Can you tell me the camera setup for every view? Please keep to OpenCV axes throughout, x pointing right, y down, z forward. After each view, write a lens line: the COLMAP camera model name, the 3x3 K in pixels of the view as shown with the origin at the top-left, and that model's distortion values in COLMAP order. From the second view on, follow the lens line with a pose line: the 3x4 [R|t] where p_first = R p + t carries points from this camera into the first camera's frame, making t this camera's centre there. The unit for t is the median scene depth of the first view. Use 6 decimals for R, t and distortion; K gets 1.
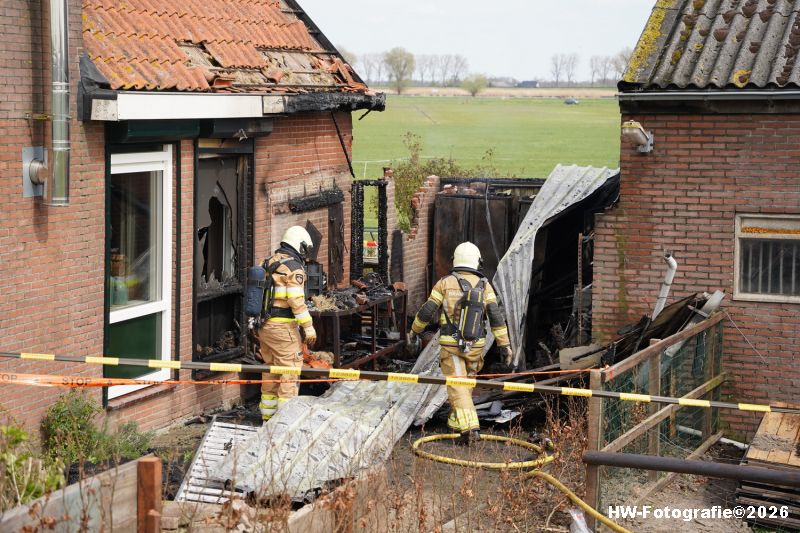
lens RADIAL K [[1899.5, 0, 385.5], [0, 1899.5, 263.1], [0, 0, 1]] dist [0.704232, 0.000000]
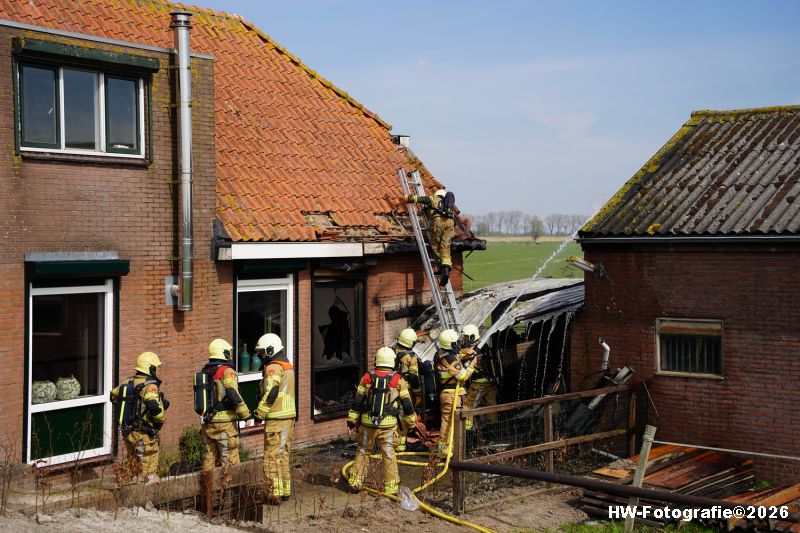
lens RADIAL K [[1365.3, 0, 384.2], [0, 1365.3, 261.5], [0, 0, 1]] dist [0.375764, 0.000000]
pose [[0.958864, -0.012077, -0.283607, 0.288881], [-0.009470, 0.997177, -0.074482, 0.013601], [0.283706, 0.074103, 0.956044, -0.092018]]
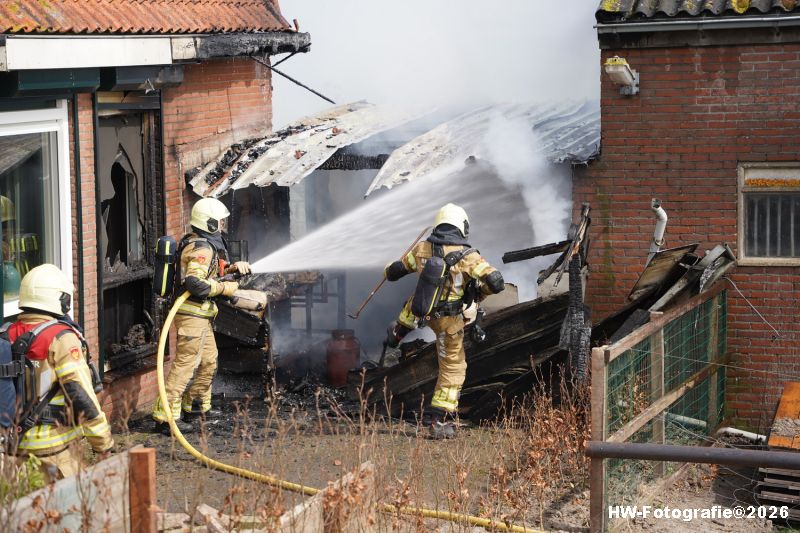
lens RADIAL K [[2359.5, 0, 391.4], [0, 2359.5, 269.0], [0, 0, 1]] dist [0.982125, 0.000000]
pose [[0.997954, -0.033421, 0.054507, -0.030218], [0.032962, 0.999413, 0.009299, 0.005940], [-0.054785, -0.007483, 0.998470, -0.043520]]
